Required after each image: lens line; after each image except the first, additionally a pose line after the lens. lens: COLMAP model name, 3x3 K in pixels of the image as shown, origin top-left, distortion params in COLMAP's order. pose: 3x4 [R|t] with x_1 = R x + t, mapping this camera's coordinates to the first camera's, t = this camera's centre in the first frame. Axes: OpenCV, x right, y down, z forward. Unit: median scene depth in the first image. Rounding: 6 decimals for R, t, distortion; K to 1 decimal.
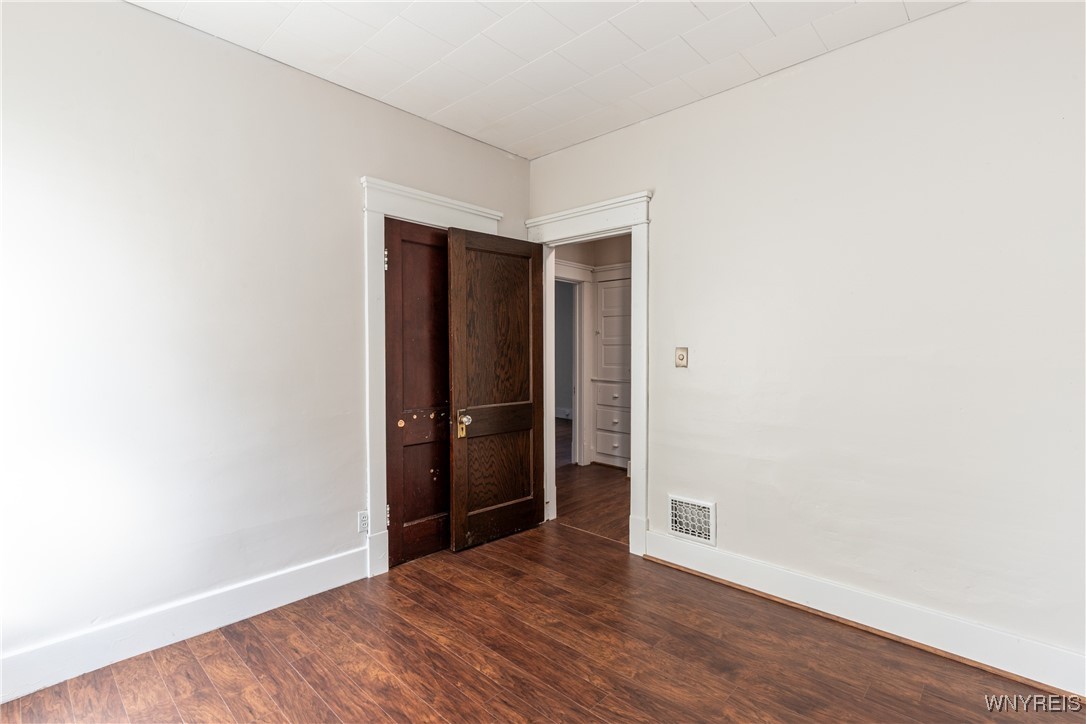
lens RADIAL K [[505.1, 0, 541.7], [0, 505.1, 363.5], [0, 0, 1]] dist [0.002025, -0.000348]
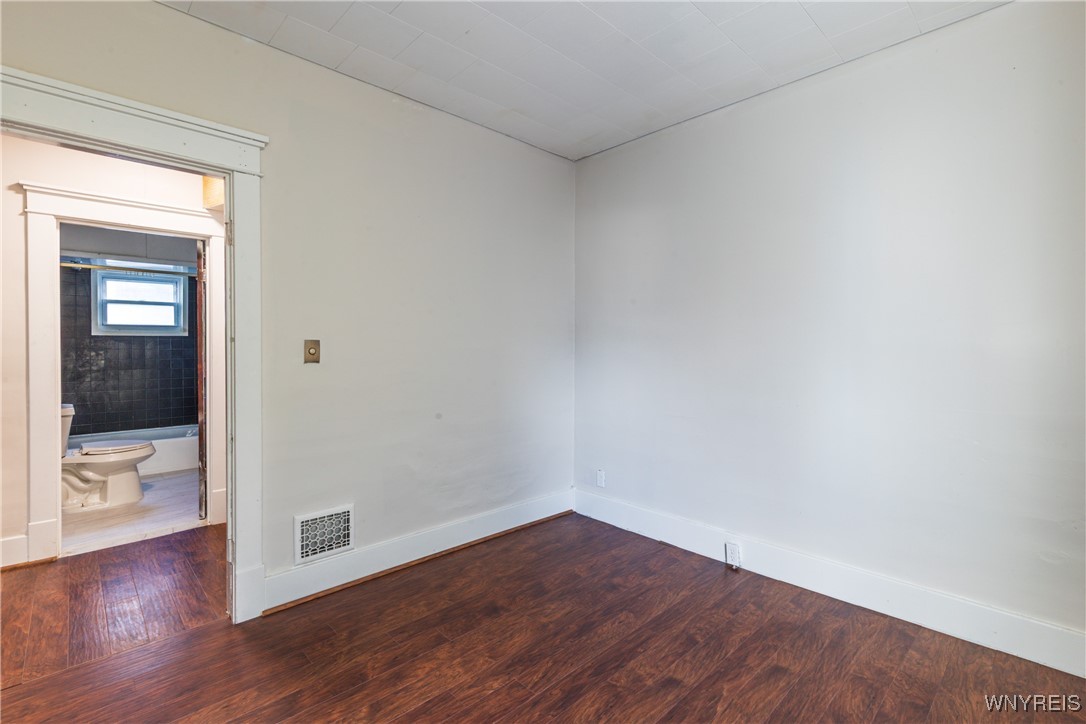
lens RADIAL K [[505.1, 0, 540.4], [0, 505.1, 348.2], [0, 0, 1]] dist [0.002025, -0.000348]
pose [[0.049488, -0.007511, 0.998746, -0.707397], [0.030977, 0.999502, 0.005982, -0.012159], [-0.998294, 0.030642, 0.049696, 0.710338]]
